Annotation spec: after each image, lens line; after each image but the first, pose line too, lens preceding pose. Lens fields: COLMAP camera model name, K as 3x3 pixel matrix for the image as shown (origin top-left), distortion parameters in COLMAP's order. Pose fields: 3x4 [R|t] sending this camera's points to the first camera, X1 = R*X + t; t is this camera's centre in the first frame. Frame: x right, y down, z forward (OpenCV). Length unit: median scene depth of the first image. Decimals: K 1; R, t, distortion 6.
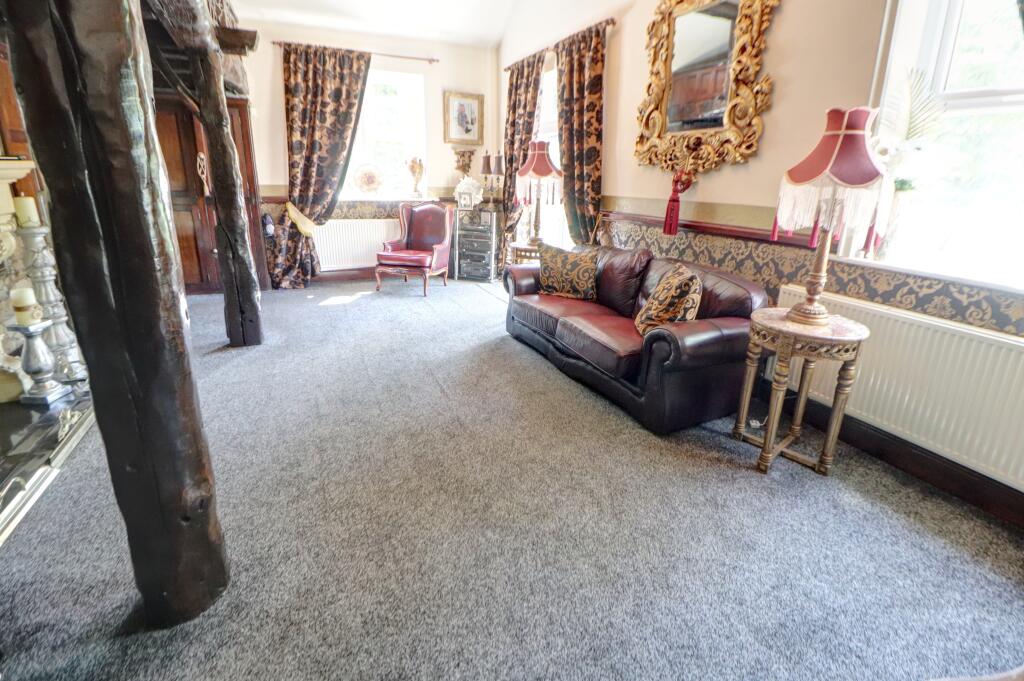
lens RADIAL K [[471.9, 0, 513.5], [0, 471.9, 320.8], [0, 0, 1]] dist [-0.001245, -0.016632]
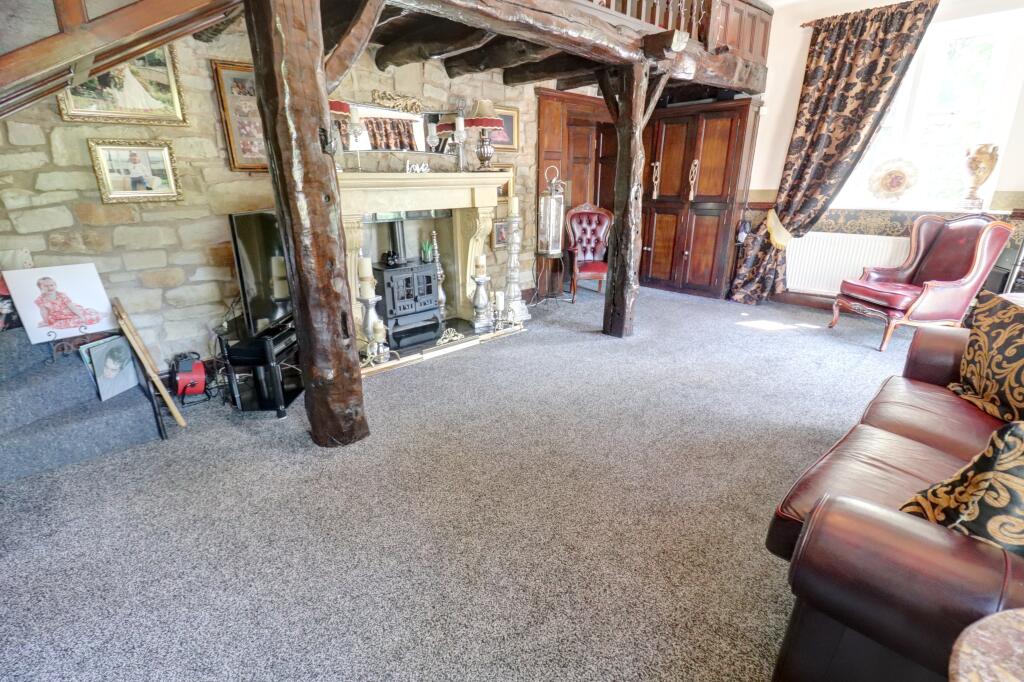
lens RADIAL K [[475.3, 0, 505.4], [0, 475.3, 350.7], [0, 0, 1]] dist [-0.005049, -0.010668]
pose [[0.309967, 0.285121, -0.906988, 0.263186], [-0.253269, 0.944265, 0.210283, -0.058276], [0.916393, 0.164531, 0.364903, 0.250546]]
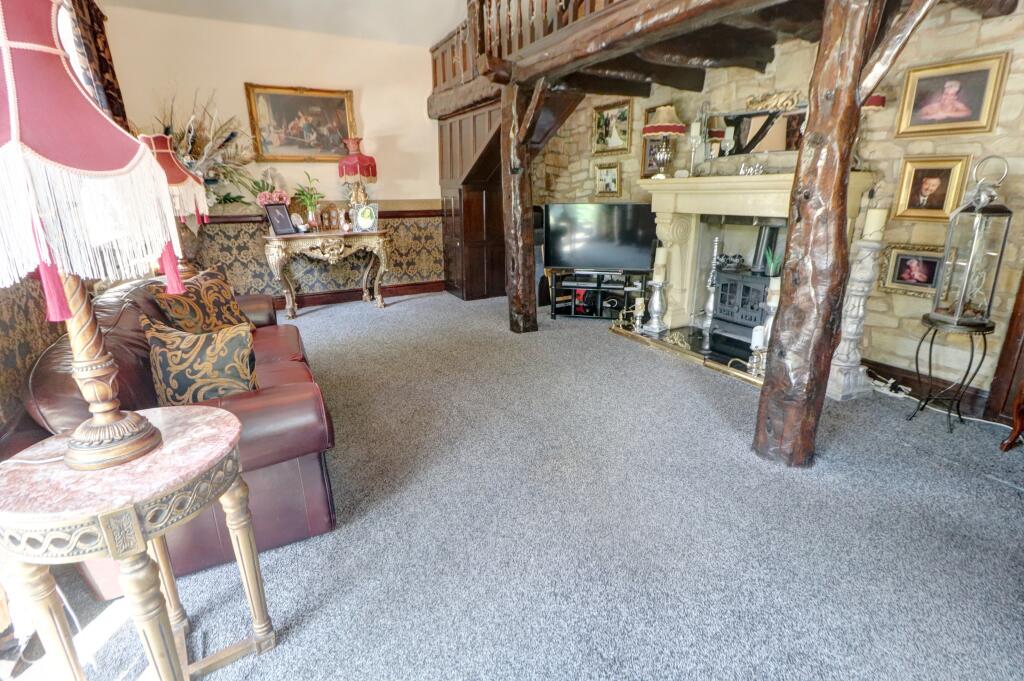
lens RADIAL K [[471.9, 0, 513.5], [0, 471.9, 320.8], [0, 0, 1]] dist [-0.001245, -0.016632]
pose [[-0.995867, 0.005335, -0.090670, -0.108295], [-0.043337, 0.849402, 0.525964, -0.288298], [0.079822, 0.527719, -0.845660, 0.990727]]
